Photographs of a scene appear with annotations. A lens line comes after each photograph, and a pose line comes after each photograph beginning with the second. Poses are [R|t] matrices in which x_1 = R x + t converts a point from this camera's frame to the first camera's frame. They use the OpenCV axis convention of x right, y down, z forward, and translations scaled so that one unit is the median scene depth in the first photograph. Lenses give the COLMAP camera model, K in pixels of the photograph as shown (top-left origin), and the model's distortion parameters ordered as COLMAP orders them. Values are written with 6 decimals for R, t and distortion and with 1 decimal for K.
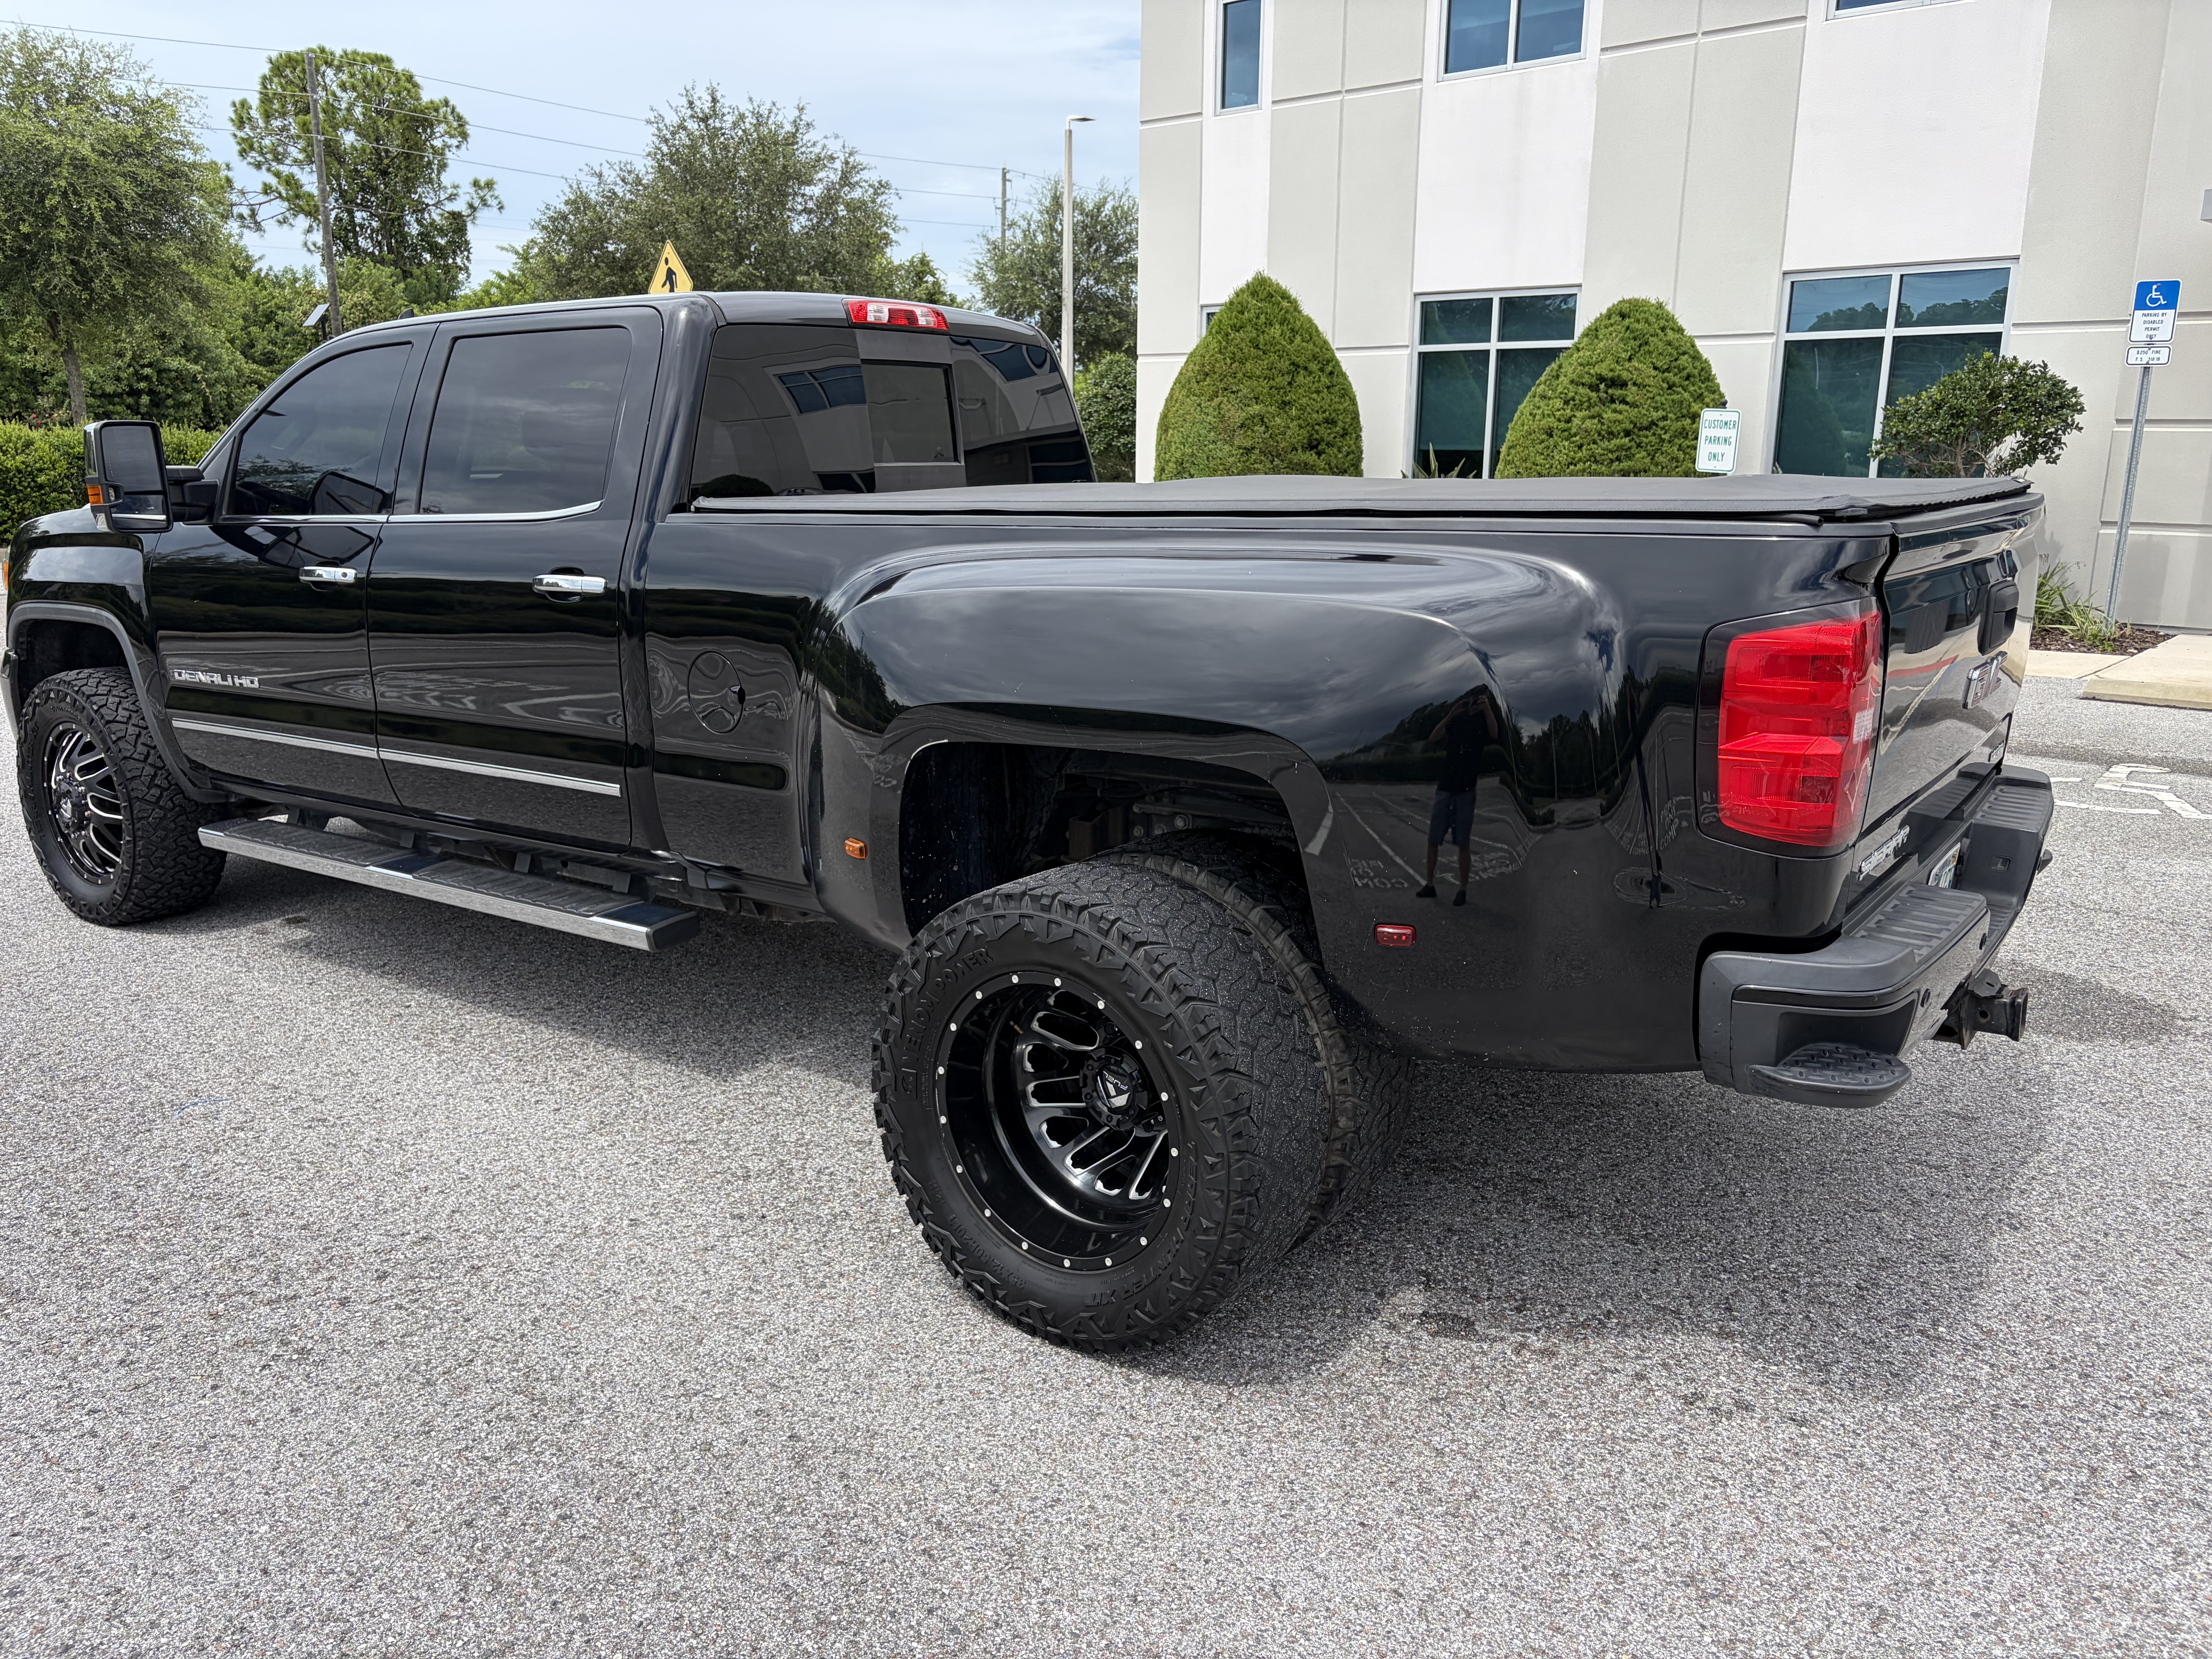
lens RADIAL K [[1678.5, 0, 1106.0], [0, 1678.5, 829.5], [0, 0, 1]] dist [0.020244, -0.003007]
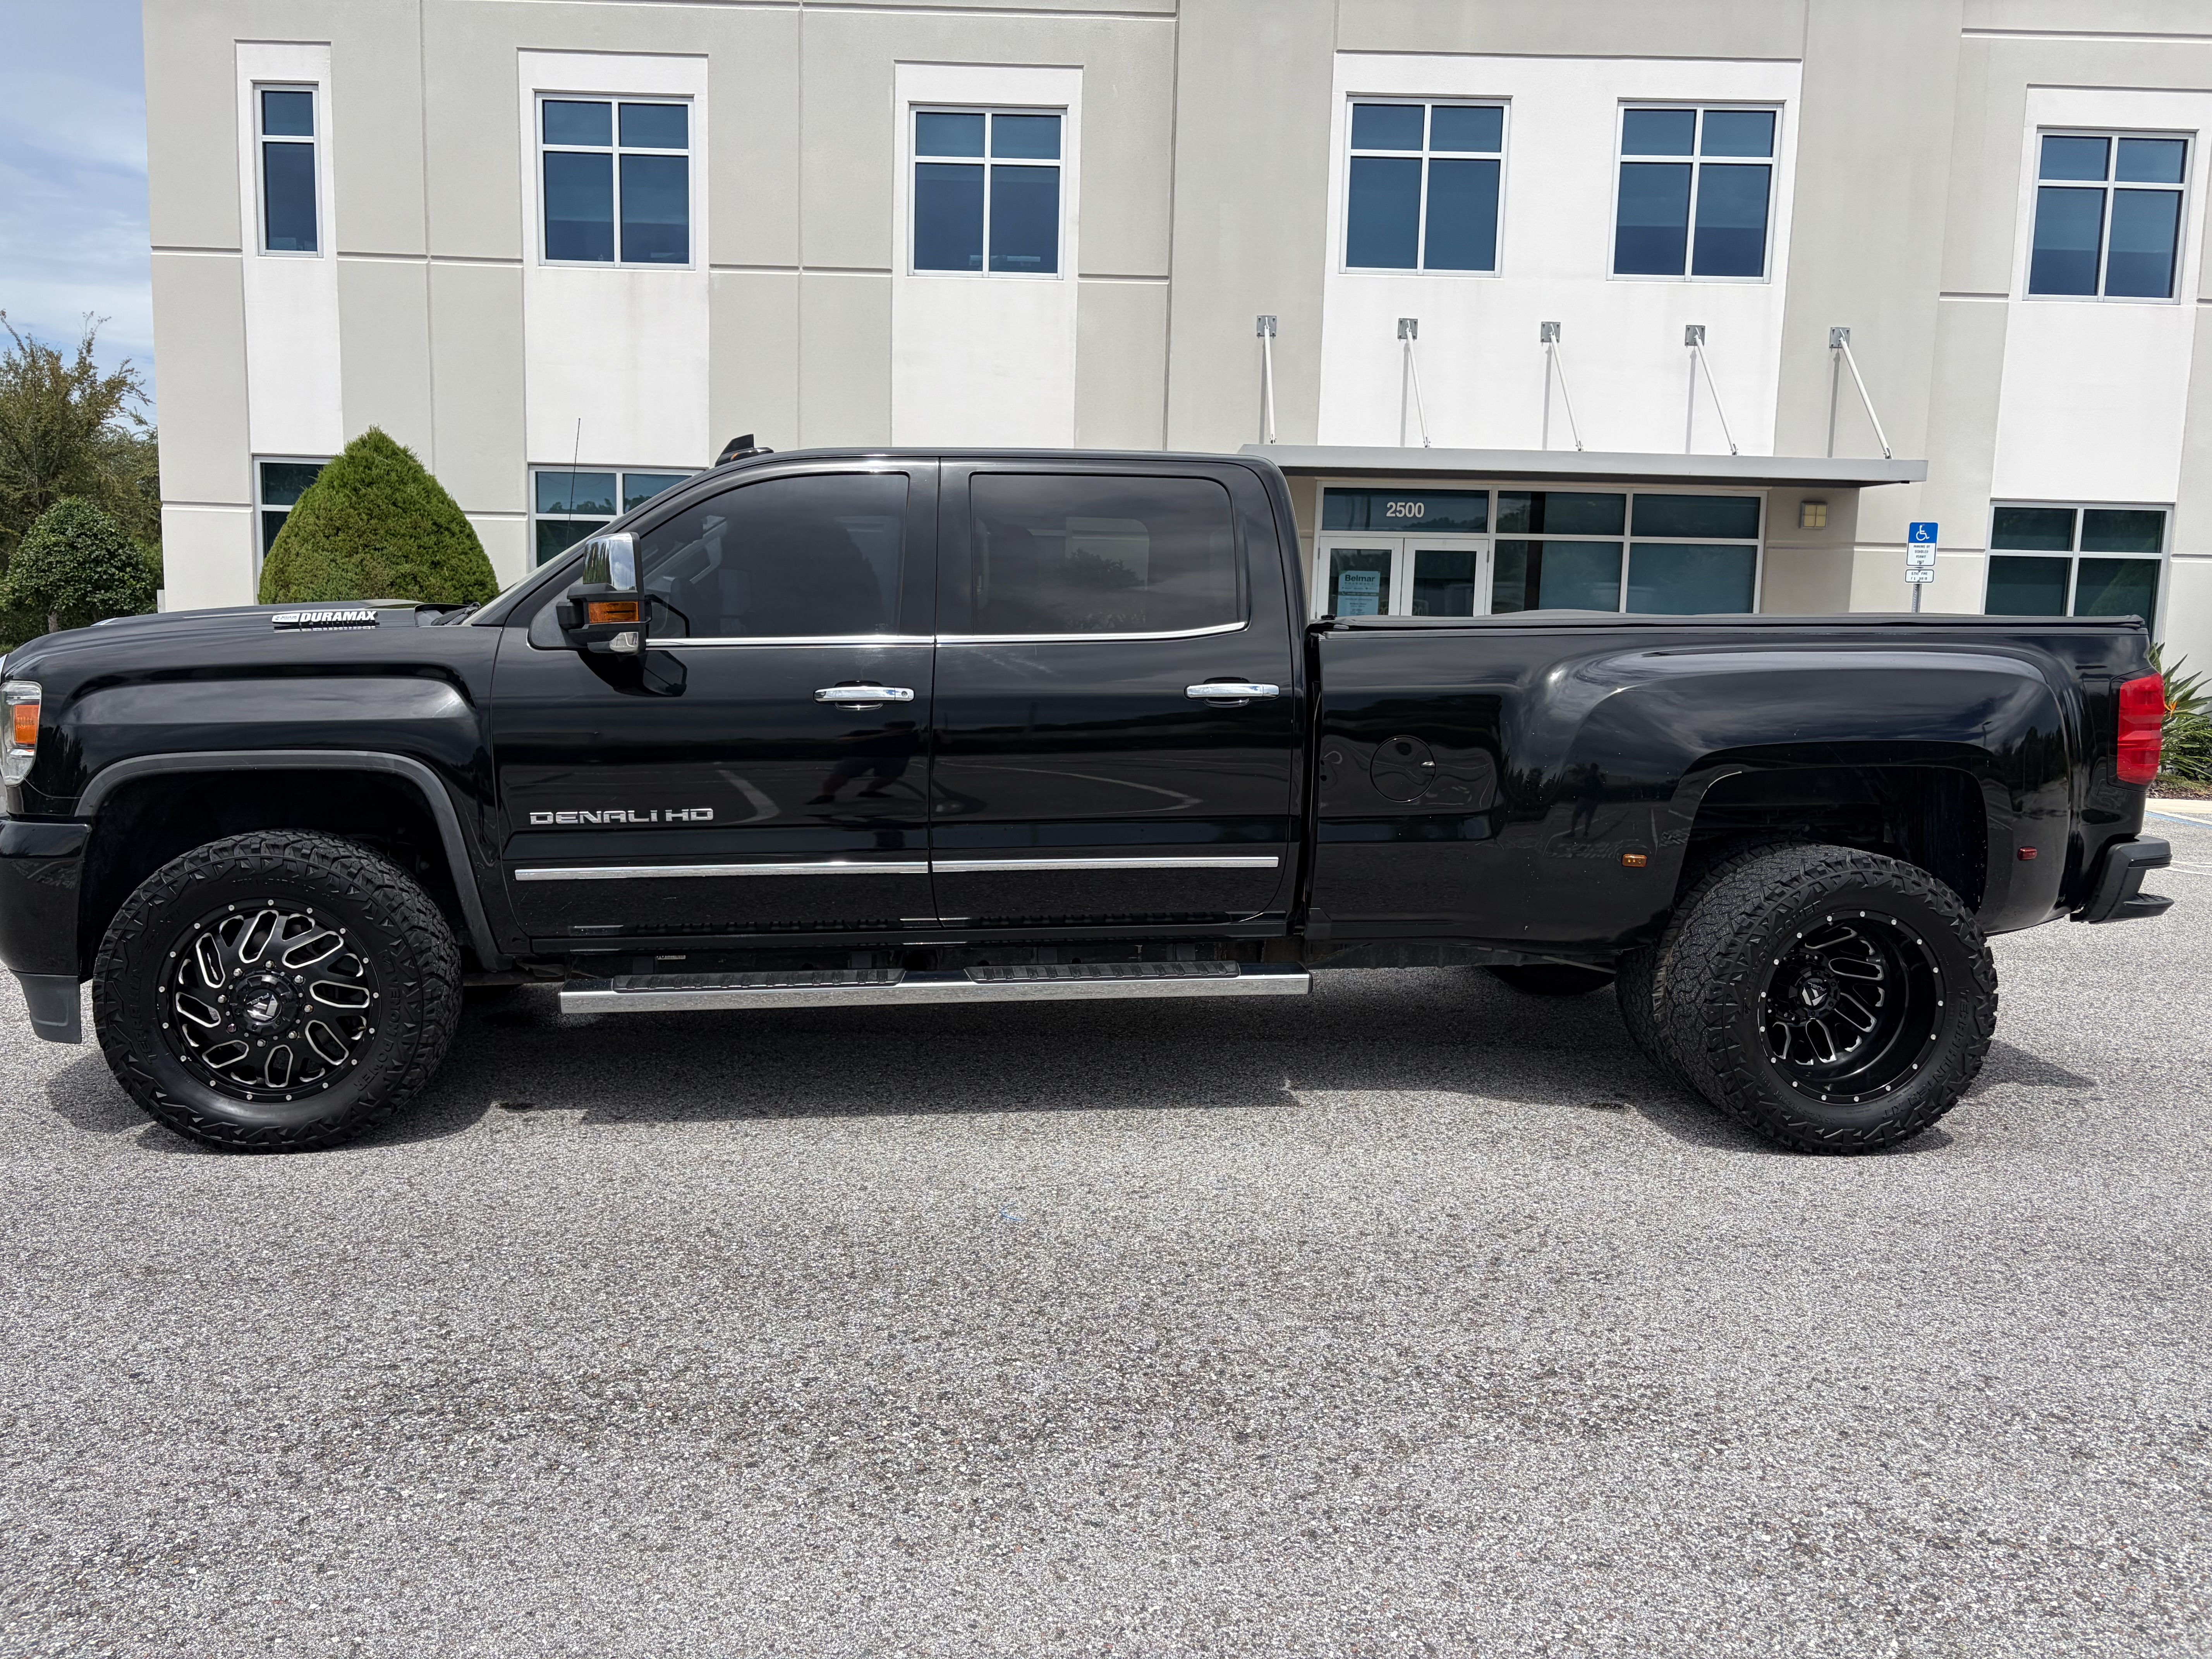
lens RADIAL K [[1672.9, 0, 1106.0], [0, 1672.9, 829.5], [0, 0, 1]] dist [0.041131, -0.002602]
pose [[0.740840, -0.065954, 0.668436, -0.854904], [0.134435, 0.989591, -0.051355, -0.001198], [-0.658091, 0.127907, 0.741995, 0.148278]]
